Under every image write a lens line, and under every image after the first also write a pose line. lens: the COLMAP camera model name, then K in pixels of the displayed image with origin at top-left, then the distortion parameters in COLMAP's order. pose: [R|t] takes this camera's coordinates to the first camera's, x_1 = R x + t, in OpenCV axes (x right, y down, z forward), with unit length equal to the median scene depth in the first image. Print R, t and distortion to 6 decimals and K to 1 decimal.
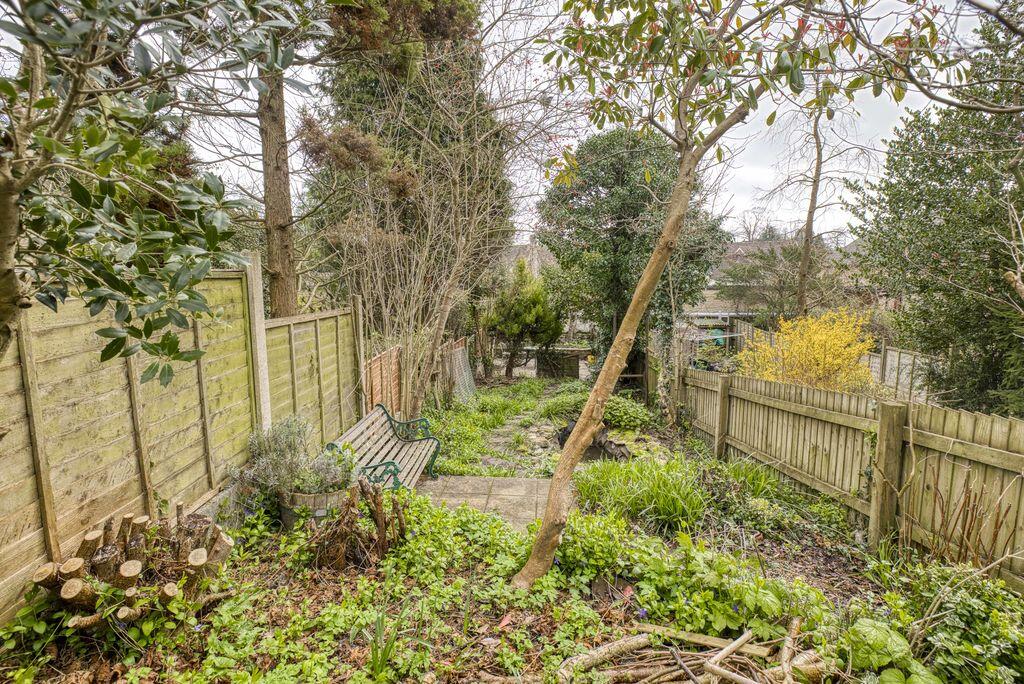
lens RADIAL K [[485.1, 0, 512.0], [0, 485.1, 342.0], [0, 0, 1]] dist [-0.000363, 0.000006]
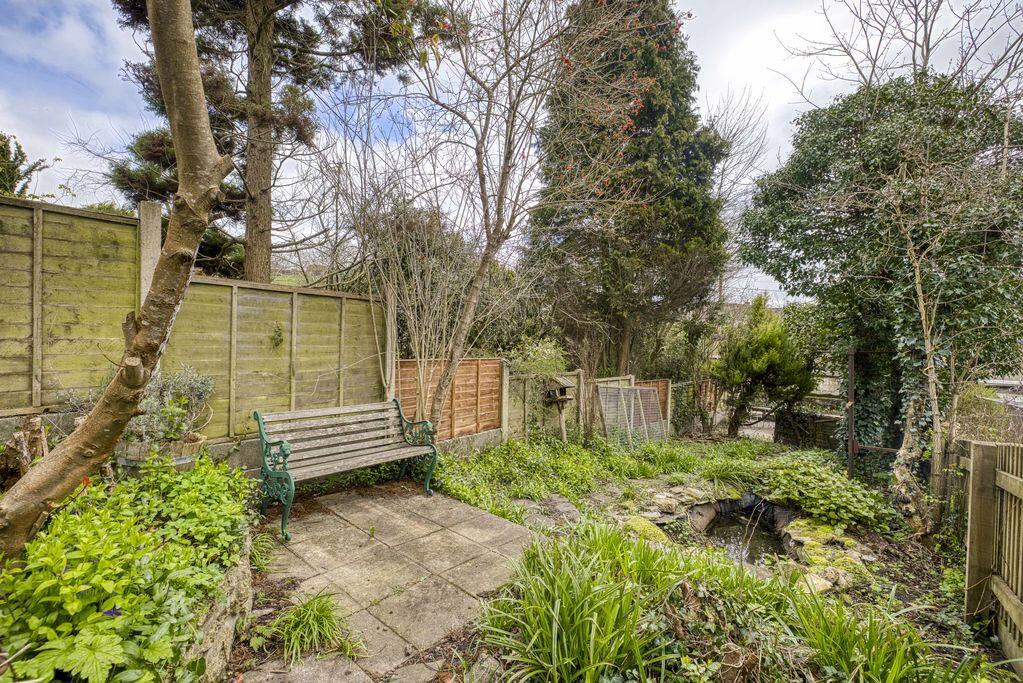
lens RADIAL K [[443.3, 0, 511.5], [0, 443.3, 341.5], [0, 0, 1]] dist [0.002329, 0.000249]
pose [[0.787563, 0.020230, -0.615902, 0.262694], [-0.104529, 0.989363, -0.101166, 0.048033], [0.607305, 0.144054, 0.781300, 0.268557]]
